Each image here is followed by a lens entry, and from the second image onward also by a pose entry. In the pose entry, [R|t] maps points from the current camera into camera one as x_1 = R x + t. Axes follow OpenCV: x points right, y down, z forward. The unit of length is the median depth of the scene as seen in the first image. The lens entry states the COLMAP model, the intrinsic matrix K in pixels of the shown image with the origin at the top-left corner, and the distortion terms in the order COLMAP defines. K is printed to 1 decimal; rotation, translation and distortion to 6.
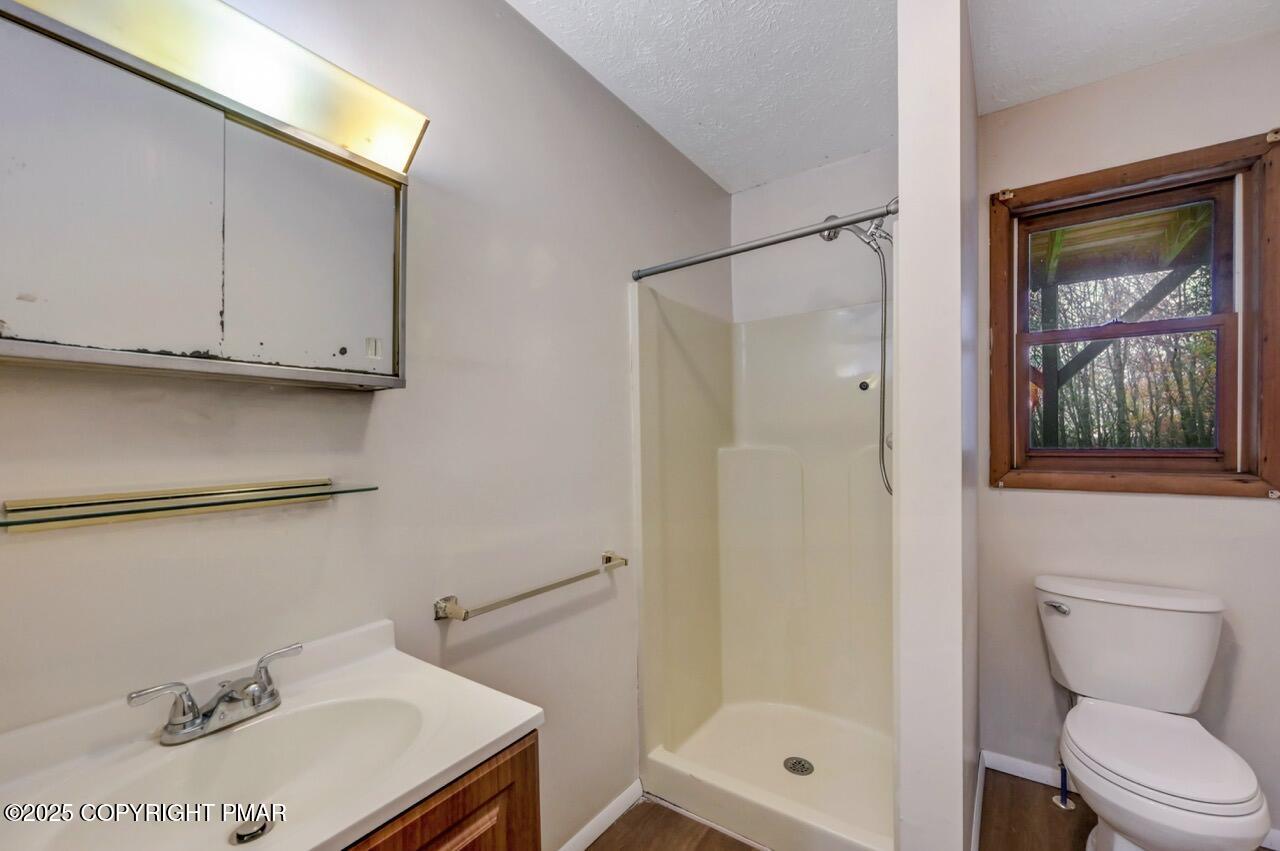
lens RADIAL K [[520.9, 0, 639.7], [0, 520.9, 444.2], [0, 0, 1]] dist [0.000901, 0.000117]
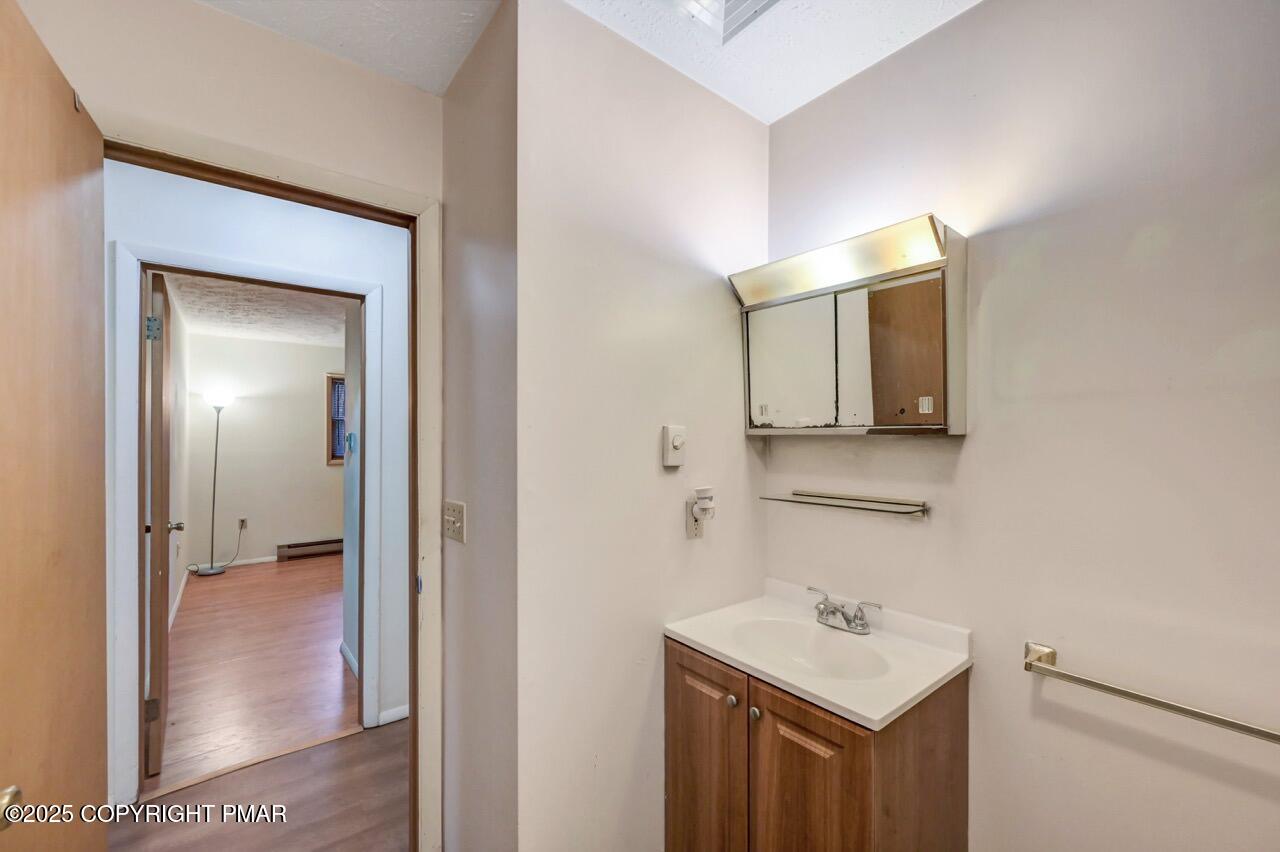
lens RADIAL K [[513.0, 0, 637.0], [0, 513.0, 414.1], [0, 0, 1]] dist [-0.000361, 0.000116]
pose [[-0.292239, -0.018383, -0.956169, 1.148277], [0.003252, 0.999790, -0.020216, -0.173735], [0.956340, -0.009017, -0.292118, 0.859025]]
